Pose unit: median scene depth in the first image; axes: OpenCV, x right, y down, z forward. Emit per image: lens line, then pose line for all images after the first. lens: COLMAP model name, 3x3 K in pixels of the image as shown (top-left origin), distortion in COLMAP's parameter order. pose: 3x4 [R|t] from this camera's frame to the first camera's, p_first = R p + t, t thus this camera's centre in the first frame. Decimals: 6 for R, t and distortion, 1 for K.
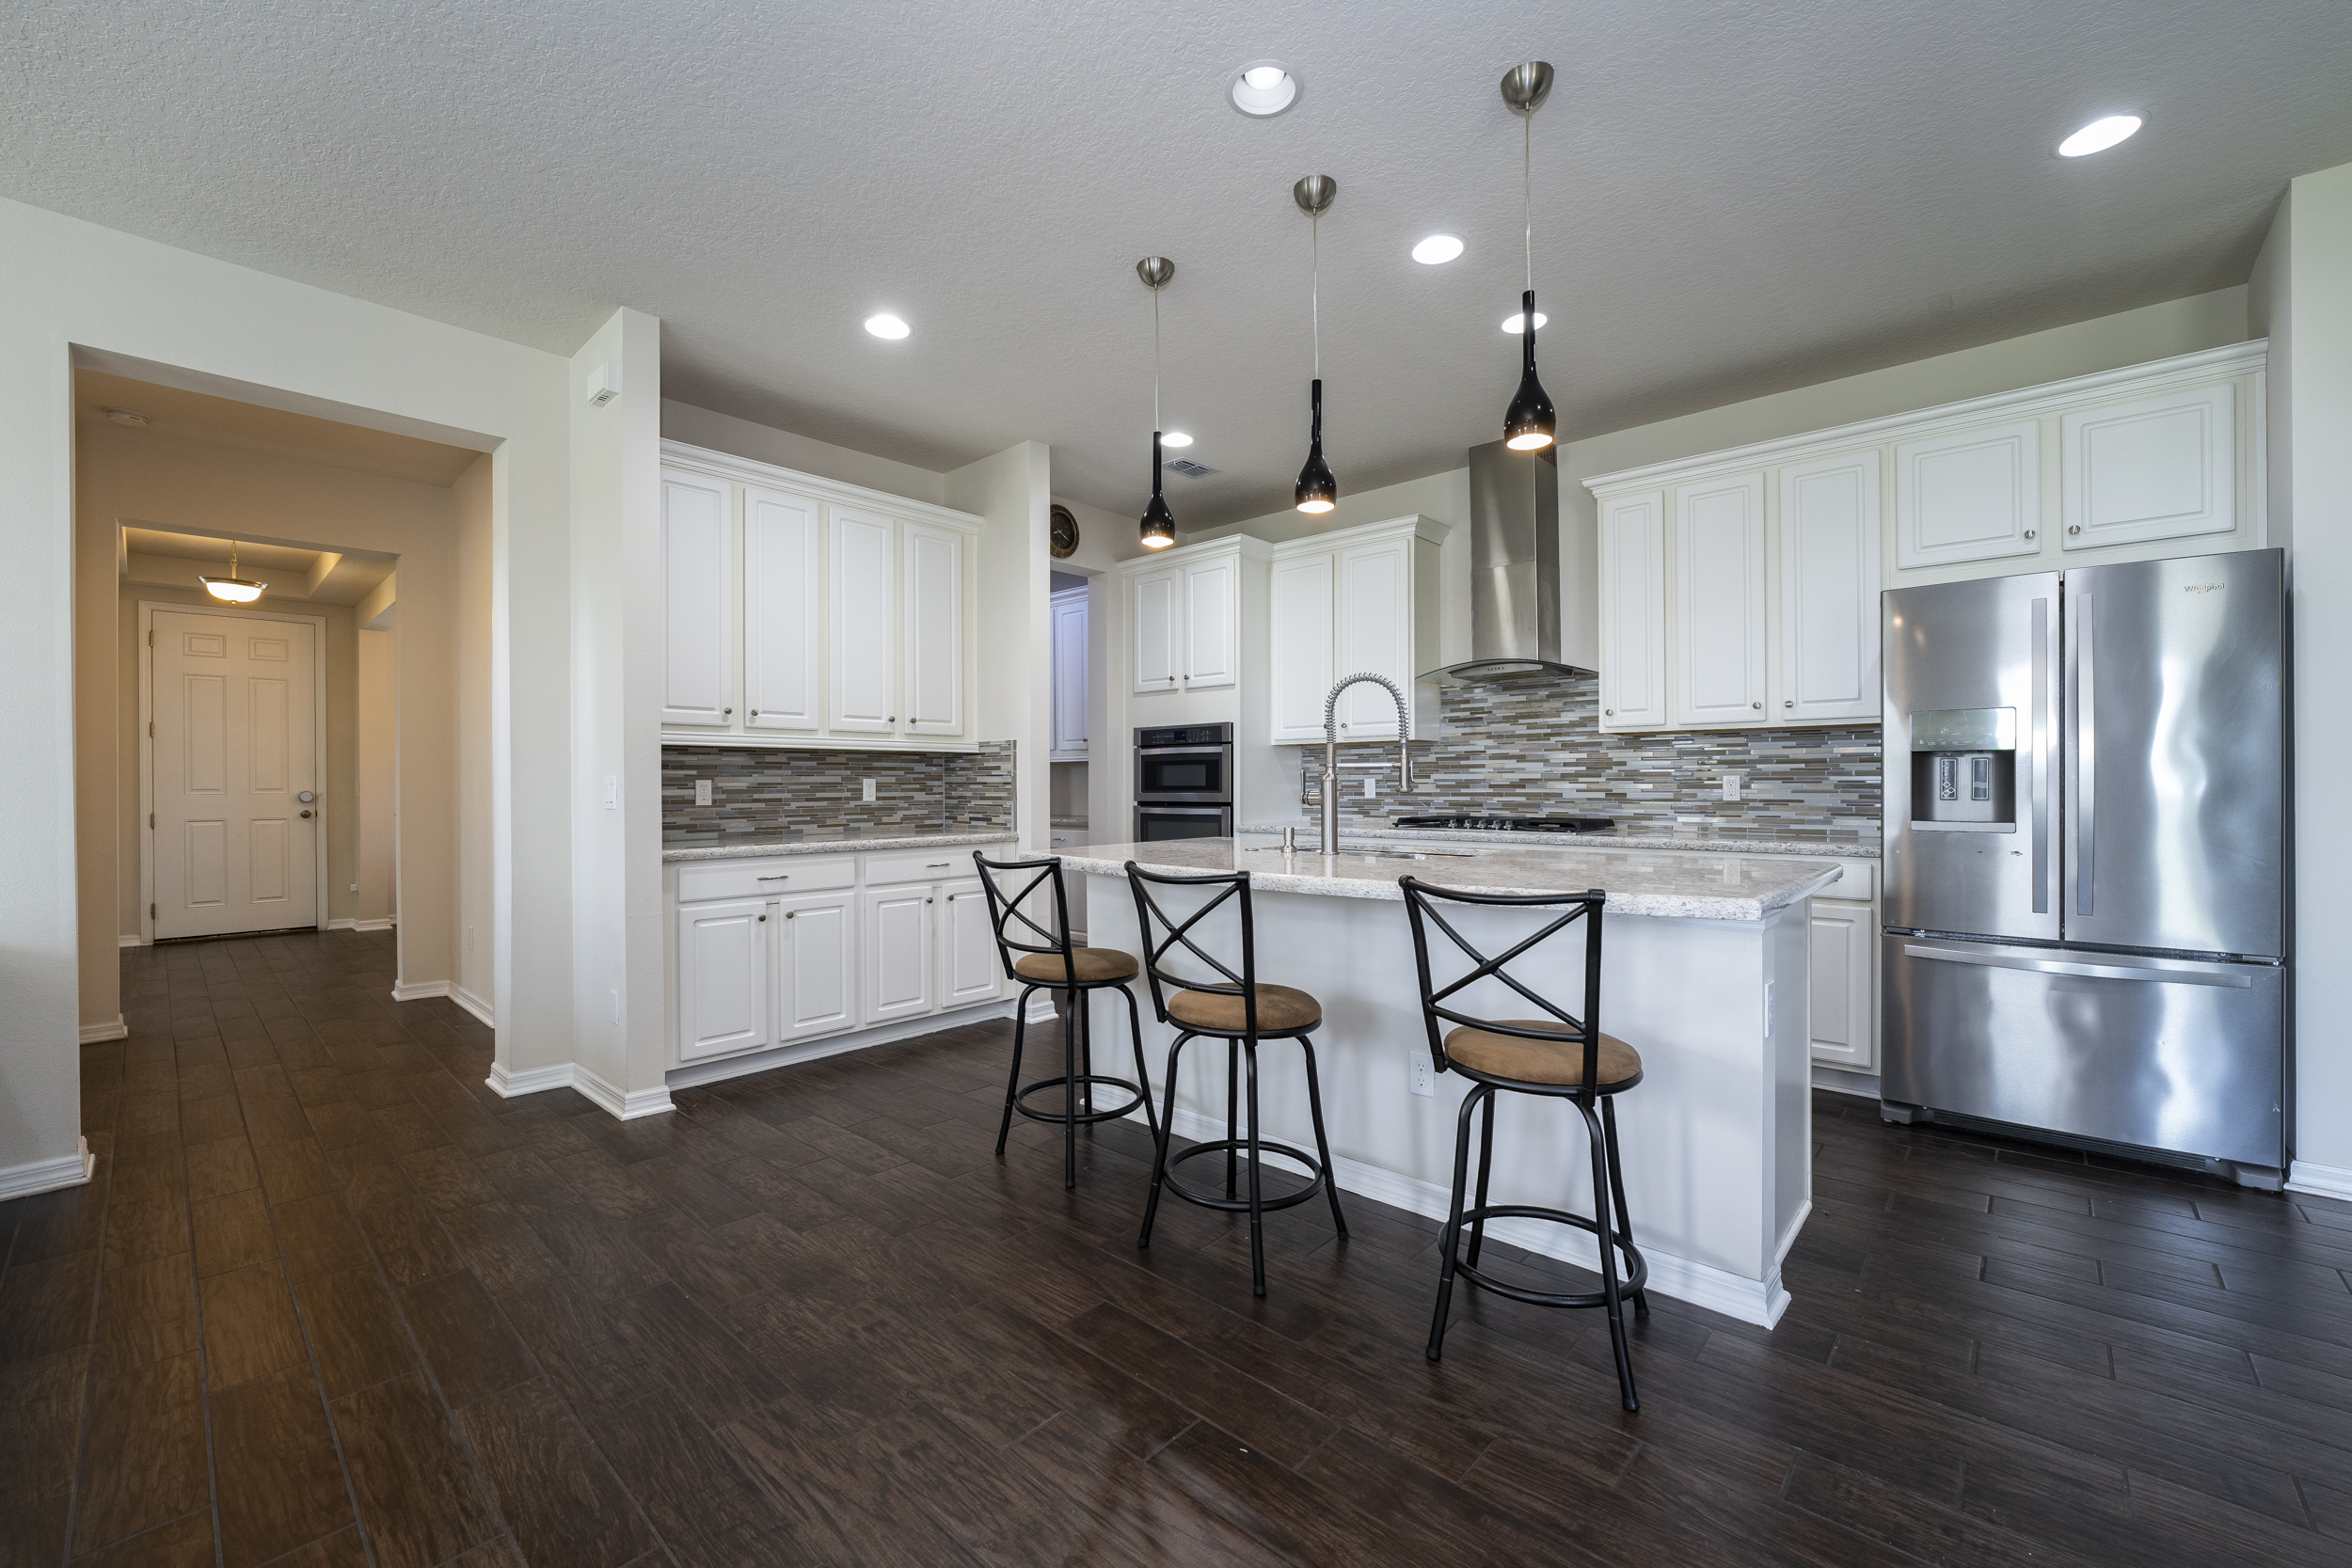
lens RADIAL K [[942.5, 0, 1172.9], [0, 942.5, 784.5], [0, 0, 1]] dist [-0.000501, 0.000288]
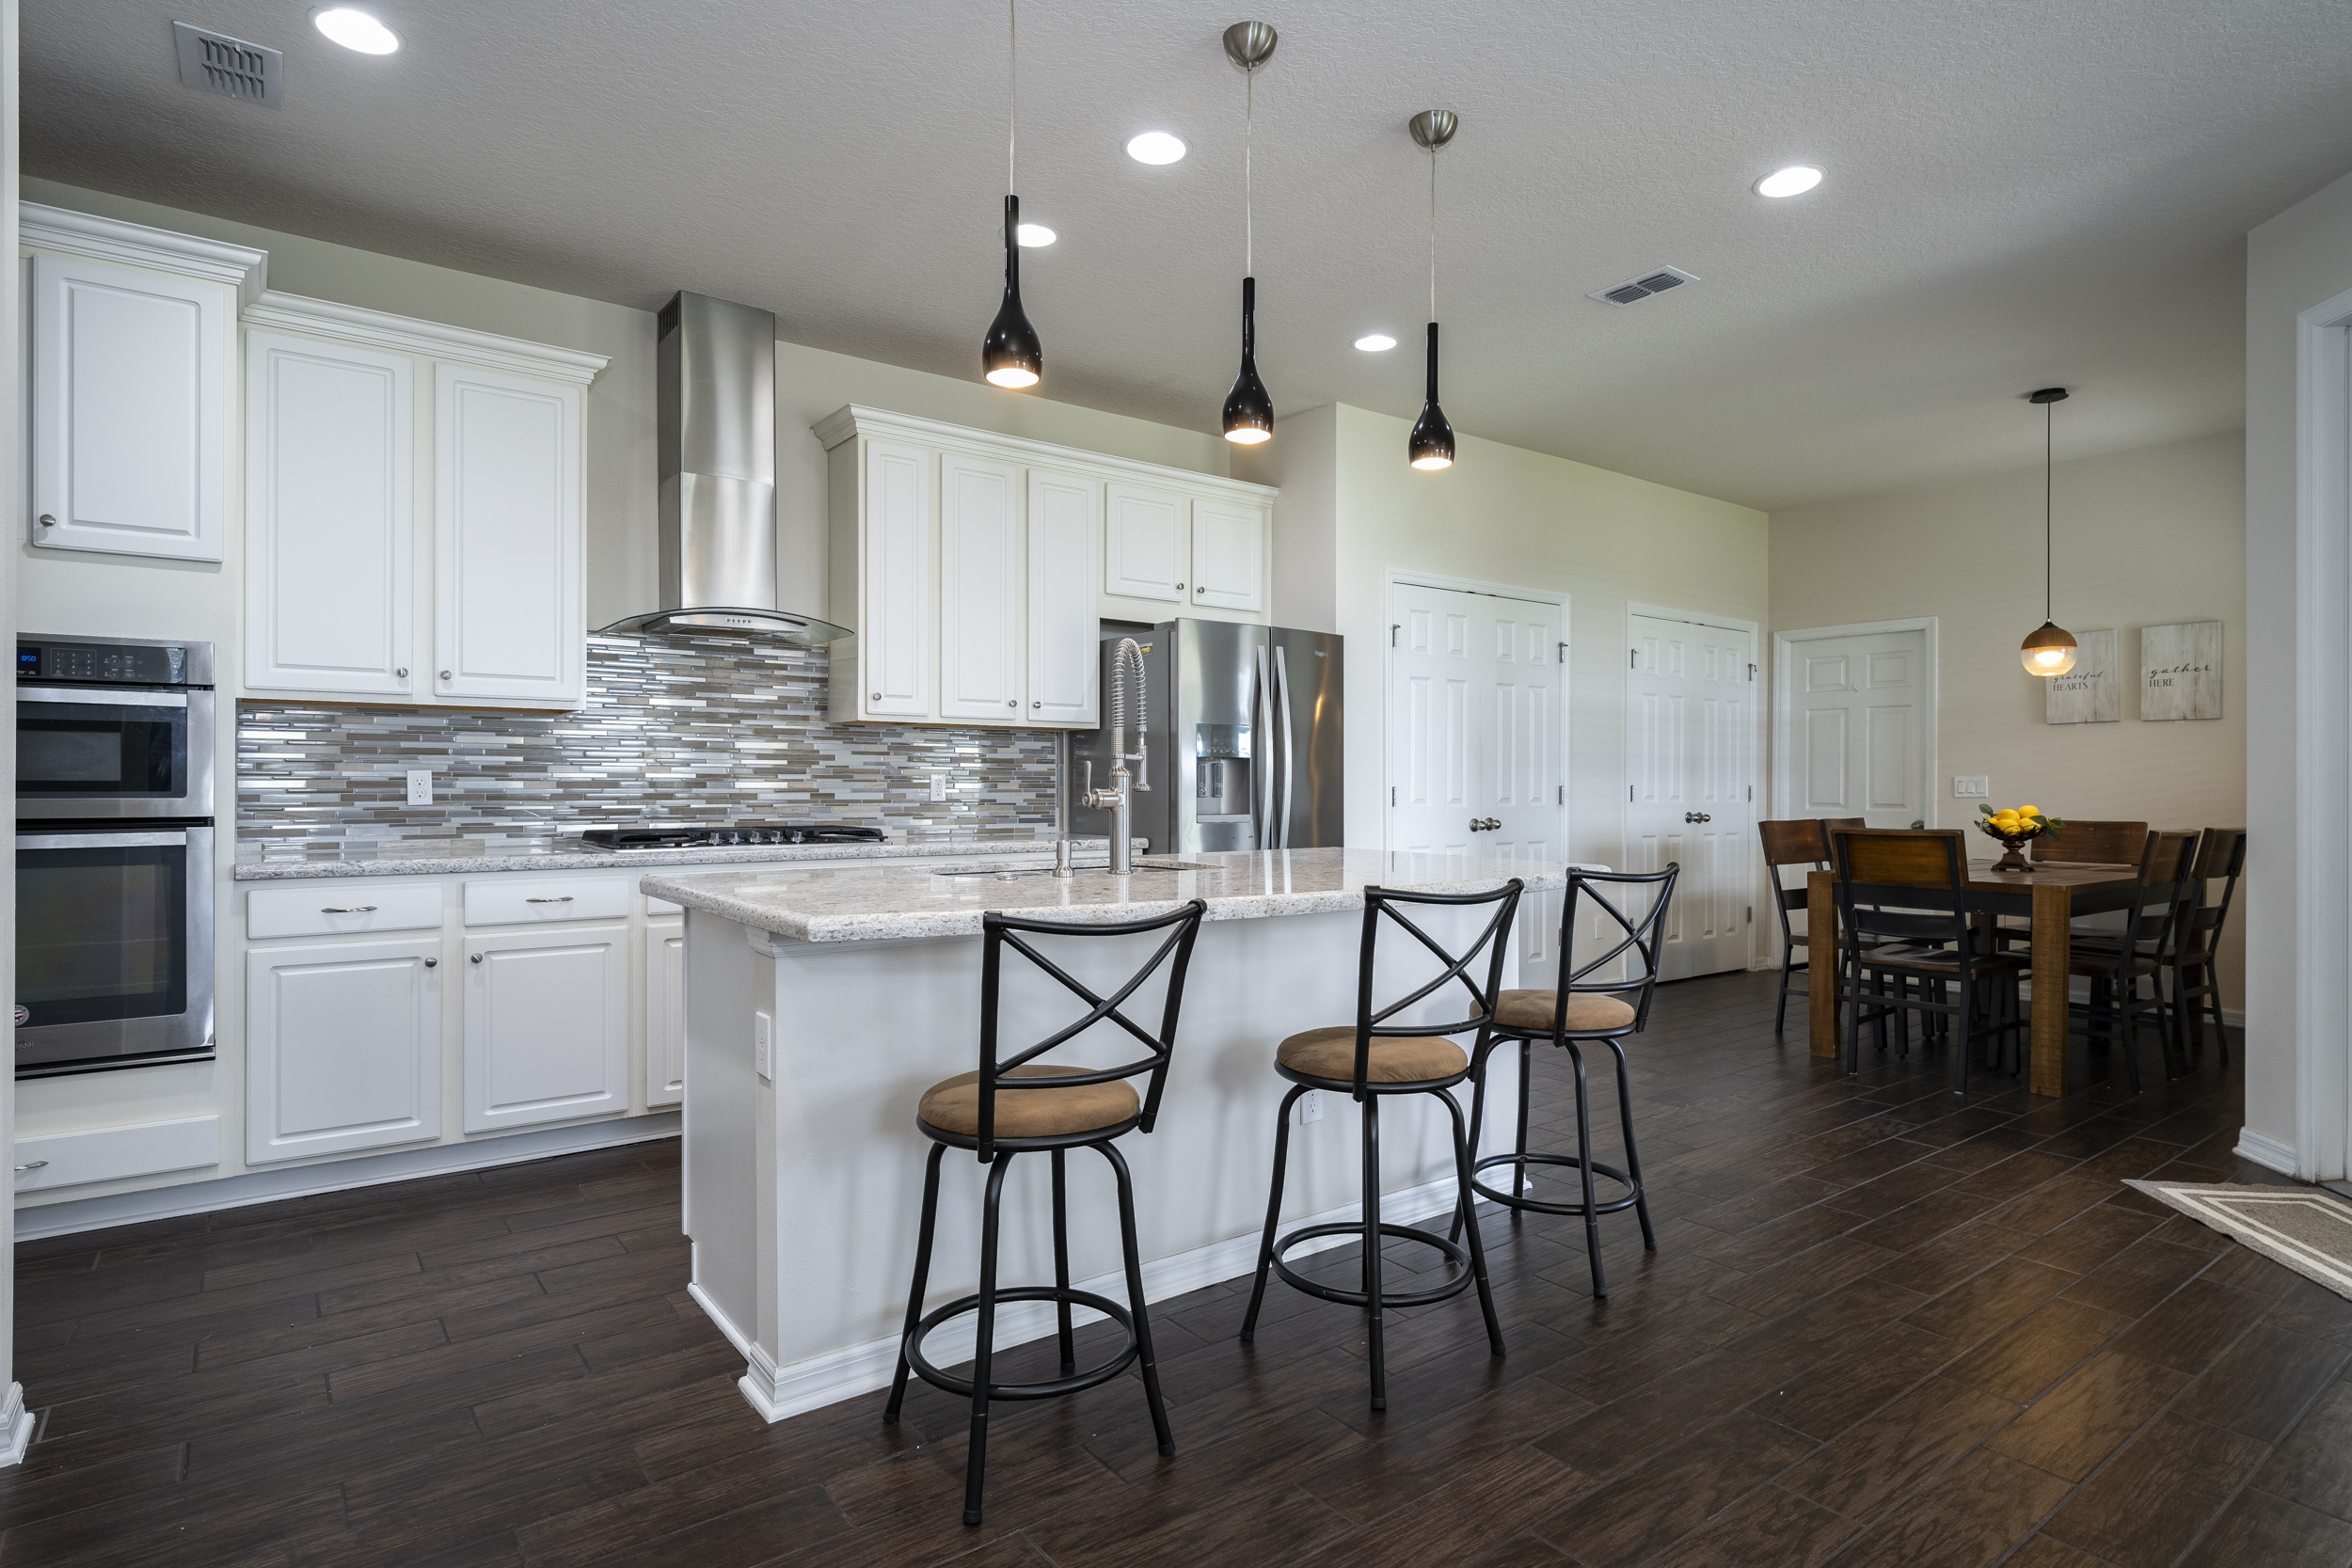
lens RADIAL K [[1221.7, 0, 1173.8], [0, 1221.7, 788.0], [0, 0, 1]] dist [0.009746, -0.001558]
pose [[0.197977, 0.000642, 0.980206, -0.506771], [-0.004174, 0.999991, 0.000188, 0.002872], [-0.980198, -0.004129, 0.197978, 0.490544]]
